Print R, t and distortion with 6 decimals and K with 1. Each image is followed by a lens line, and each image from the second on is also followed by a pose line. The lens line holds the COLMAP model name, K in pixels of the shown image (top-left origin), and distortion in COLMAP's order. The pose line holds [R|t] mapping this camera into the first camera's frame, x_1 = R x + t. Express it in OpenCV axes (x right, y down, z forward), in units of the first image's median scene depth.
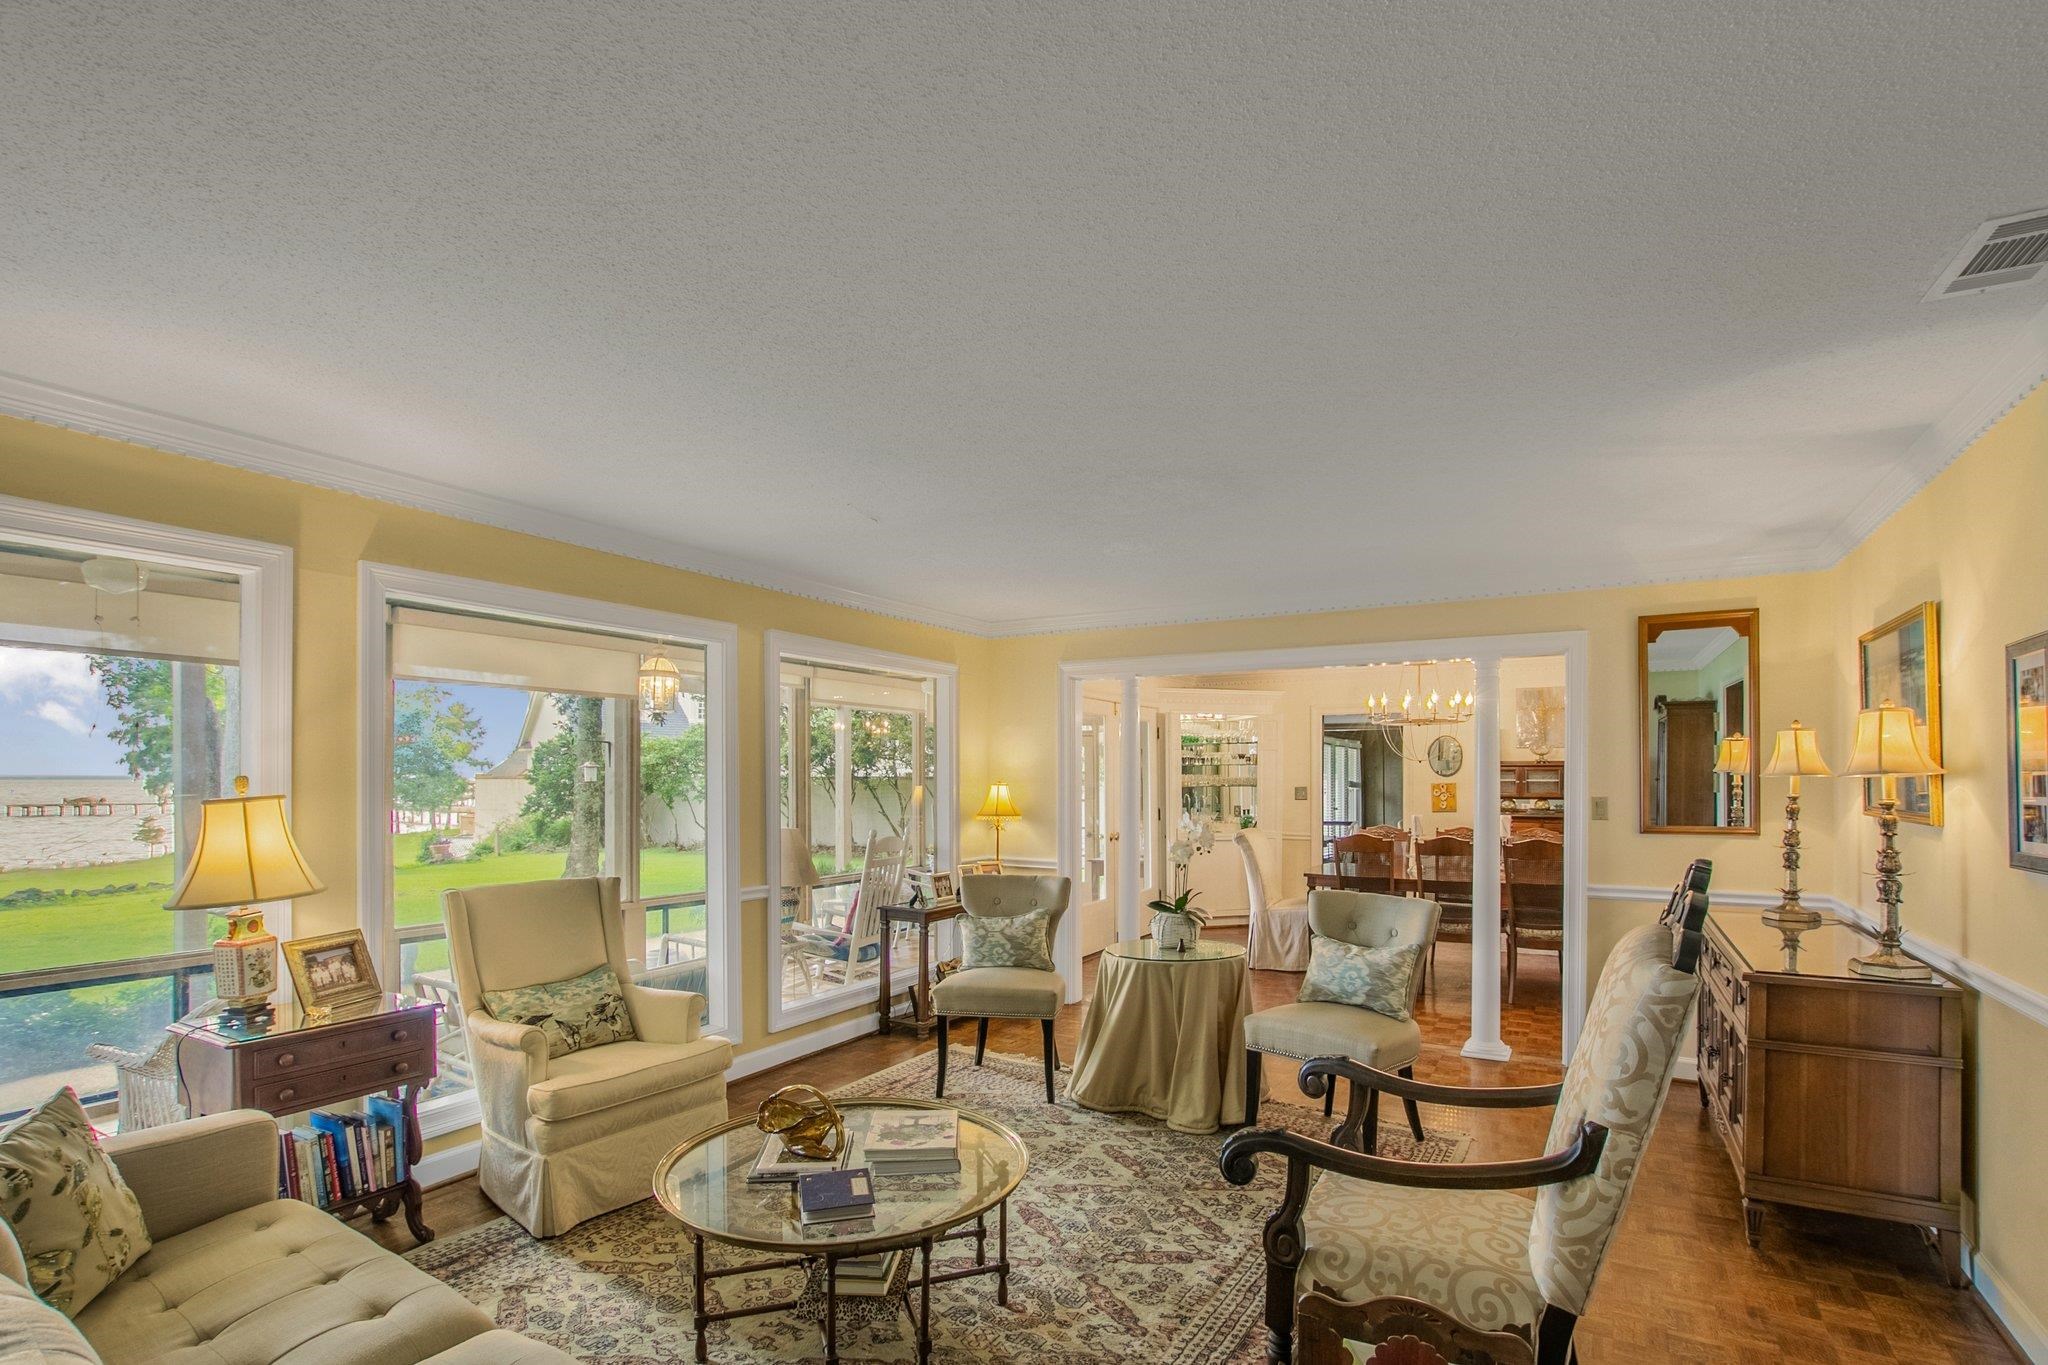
lens RADIAL K [[981.3, 0, 1021.0], [0, 981.3, 781.6], [0, 0, 1]] dist [-0.001974, -0.000124]
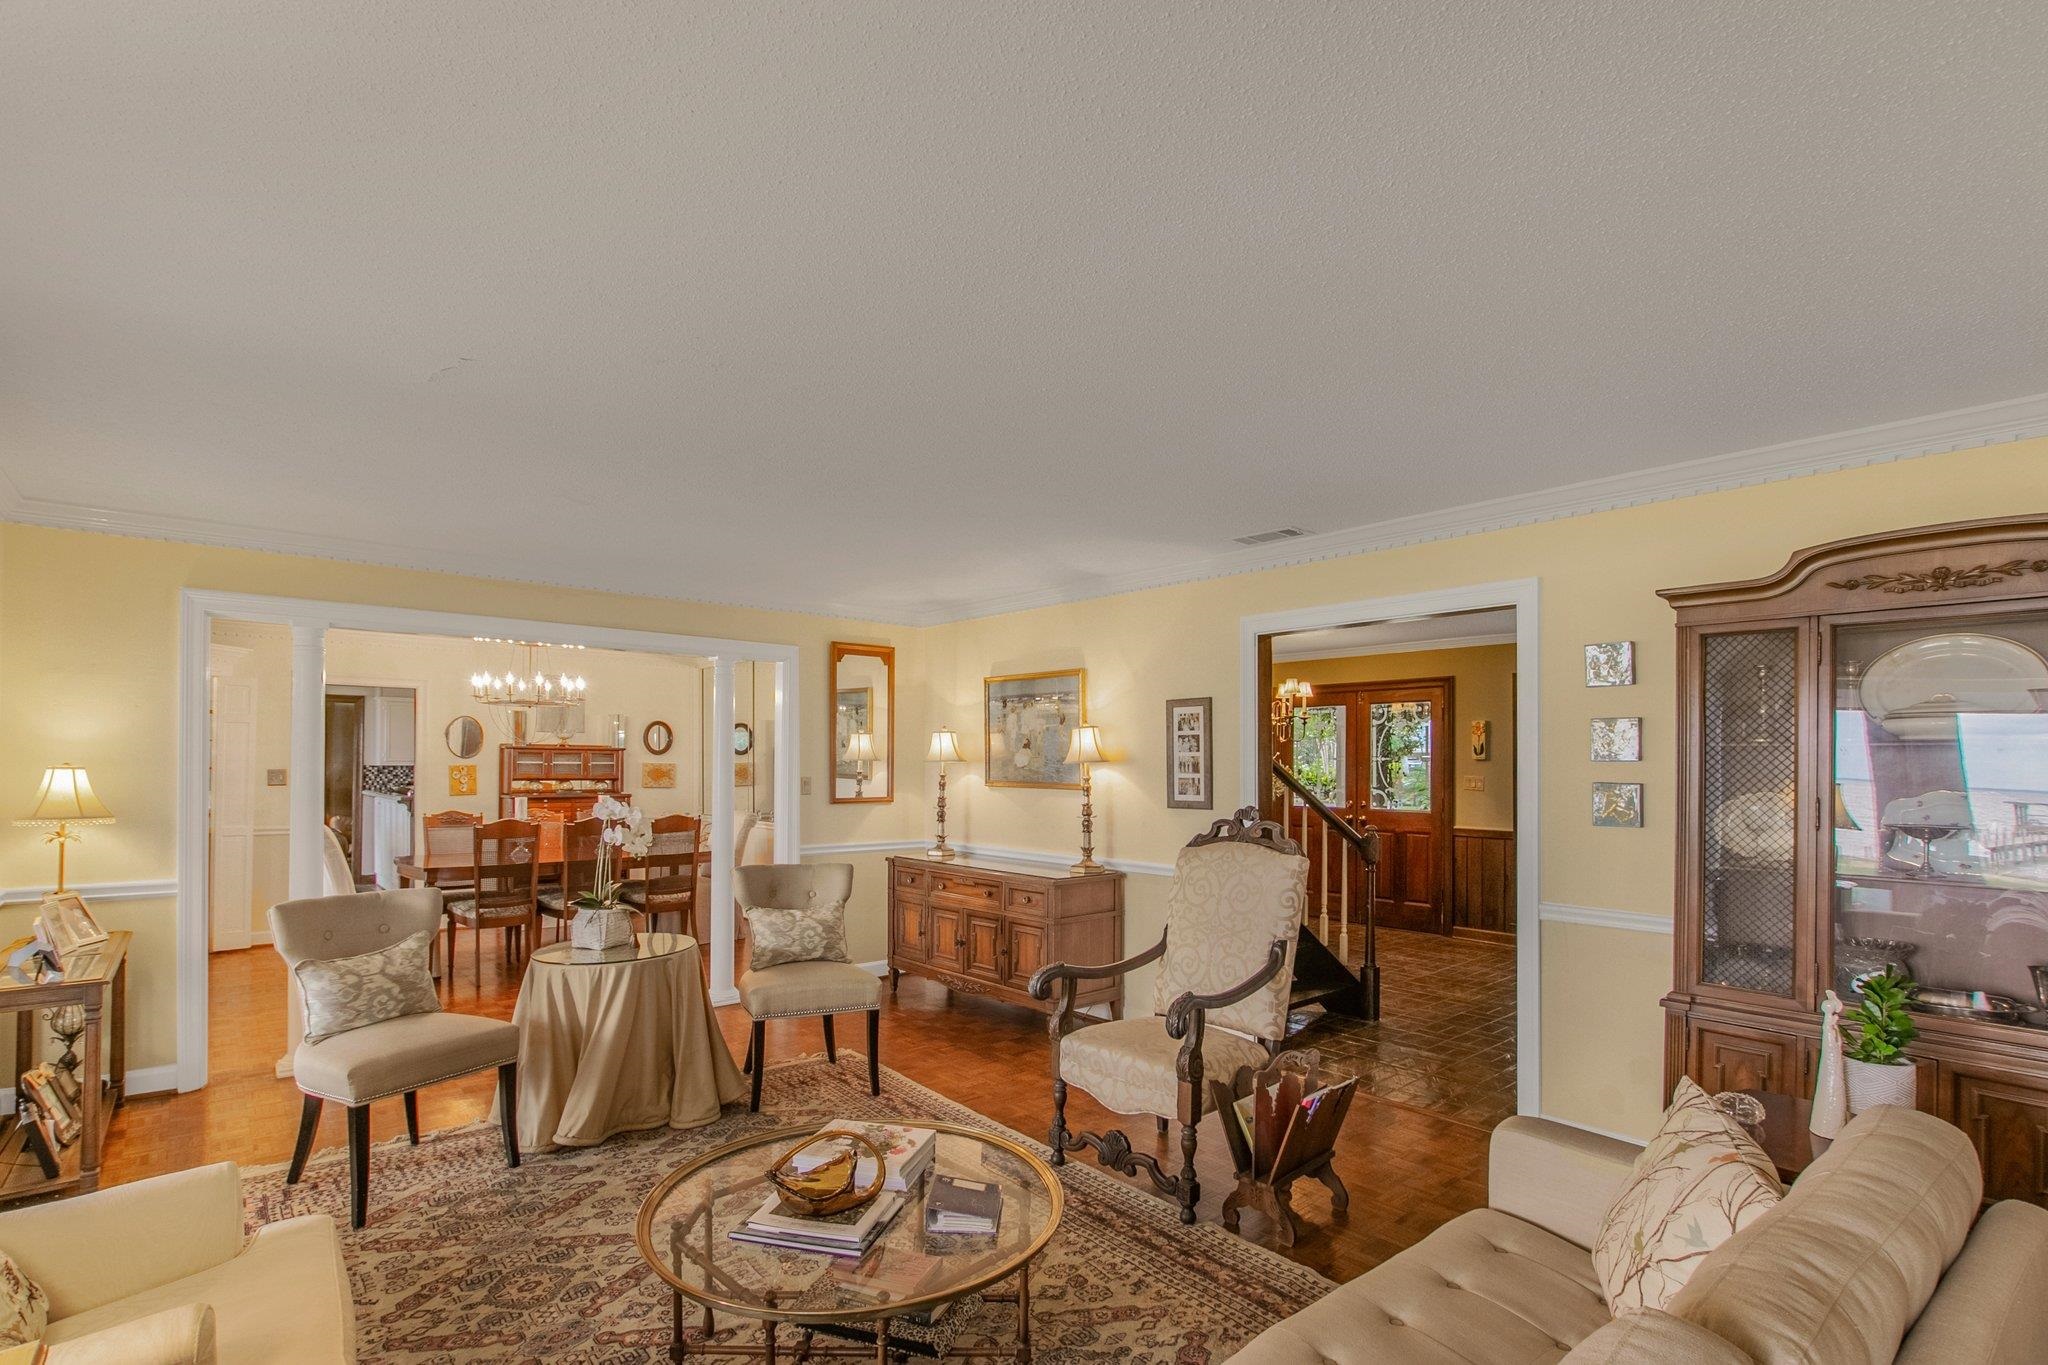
lens RADIAL K [[964.3, 0, 1025.7], [0, 964.3, 758.2], [0, 0, 1]] dist [-0.002338, 0.000128]
pose [[0.334928, 0.007096, 0.942217, -0.546932], [-0.003051, 0.999975, -0.006446, -0.001615], [-0.942239, -0.000715, 0.334941, 0.327550]]
